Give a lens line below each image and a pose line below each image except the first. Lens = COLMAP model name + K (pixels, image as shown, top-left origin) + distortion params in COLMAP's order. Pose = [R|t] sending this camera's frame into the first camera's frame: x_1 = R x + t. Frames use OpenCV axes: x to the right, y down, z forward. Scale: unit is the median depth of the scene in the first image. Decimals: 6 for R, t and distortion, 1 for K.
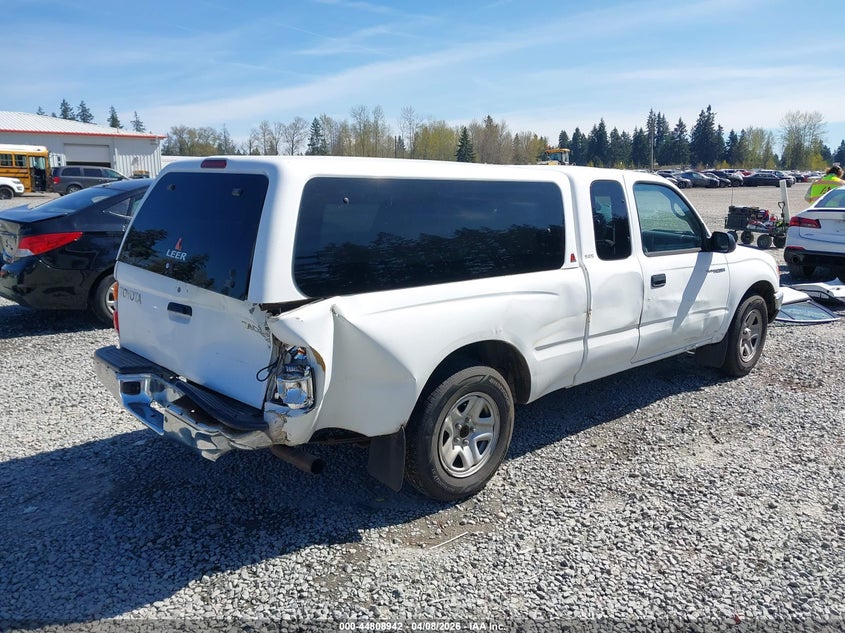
lens RADIAL K [[689.4, 0, 422.5], [0, 689.4, 316.5], [0, 0, 1]] dist [0.000364, -0.005708]
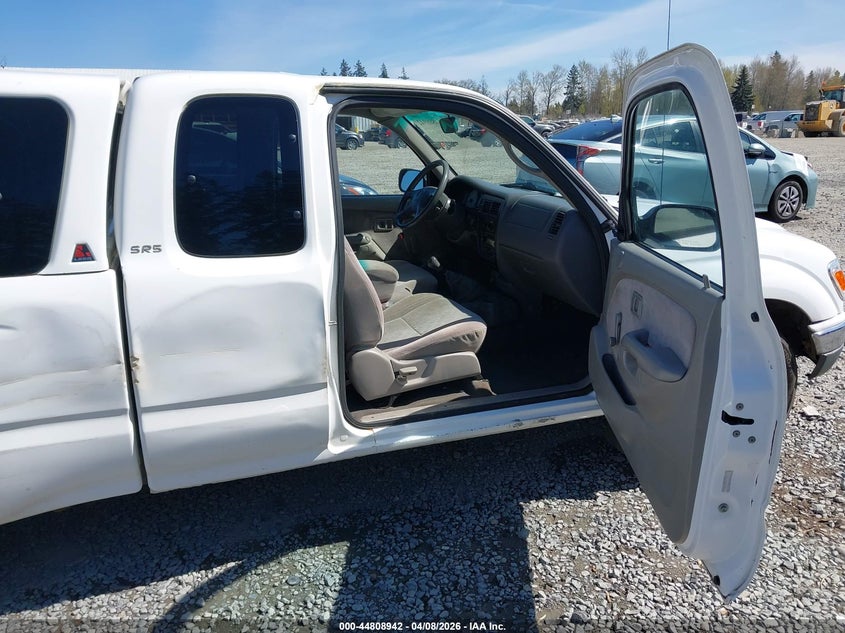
lens RADIAL K [[676.5, 0, 422.5], [0, 676.5, 316.5], [0, 0, 1]] dist [0.012191, -0.004143]
pose [[0.930358, 0.080913, -0.357612, 0.443684], [-0.055035, 0.995114, 0.081974, -0.066213], [0.362498, -0.056584, 0.930265, 0.454654]]
